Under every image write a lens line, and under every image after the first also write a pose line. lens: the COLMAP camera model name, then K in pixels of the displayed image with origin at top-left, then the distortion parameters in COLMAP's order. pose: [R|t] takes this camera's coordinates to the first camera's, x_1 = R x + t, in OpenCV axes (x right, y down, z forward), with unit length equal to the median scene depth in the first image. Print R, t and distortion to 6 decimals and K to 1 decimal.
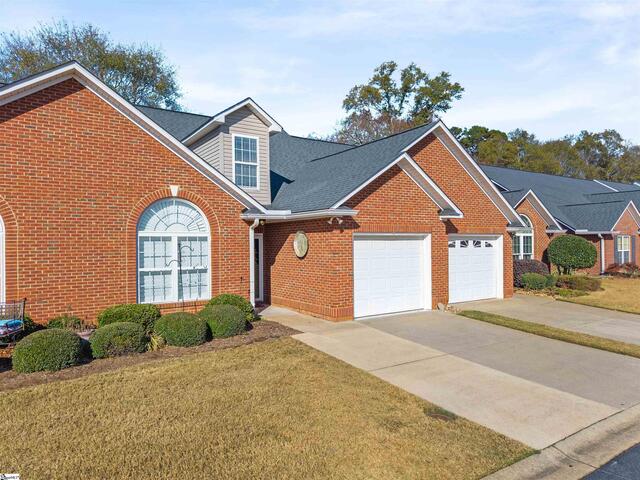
lens RADIAL K [[431.5, 0, 320.0], [0, 431.5, 240.0], [0, 0, 1]] dist [-0.011825, -0.003013]
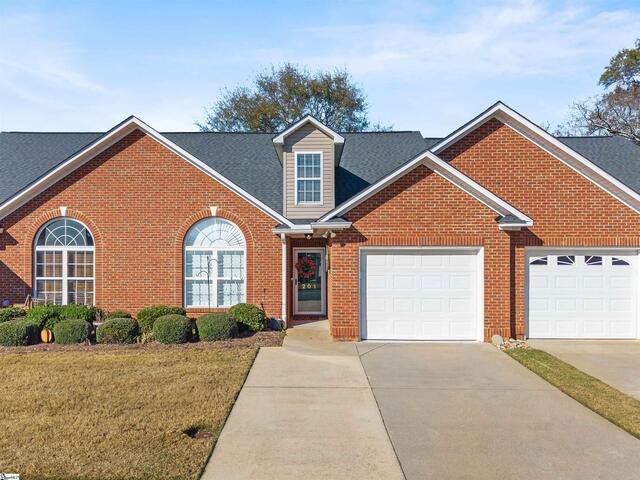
lens RADIAL K [[457.2, 0, 320.3], [0, 457.2, 253.3], [0, 0, 1]] dist [0.009368, -0.003663]
pose [[0.821076, 0.003139, -0.570811, 0.559324], [-0.002756, 0.999995, 0.001534, -0.003807], [0.570813, 0.000313, 0.821080, 0.148068]]
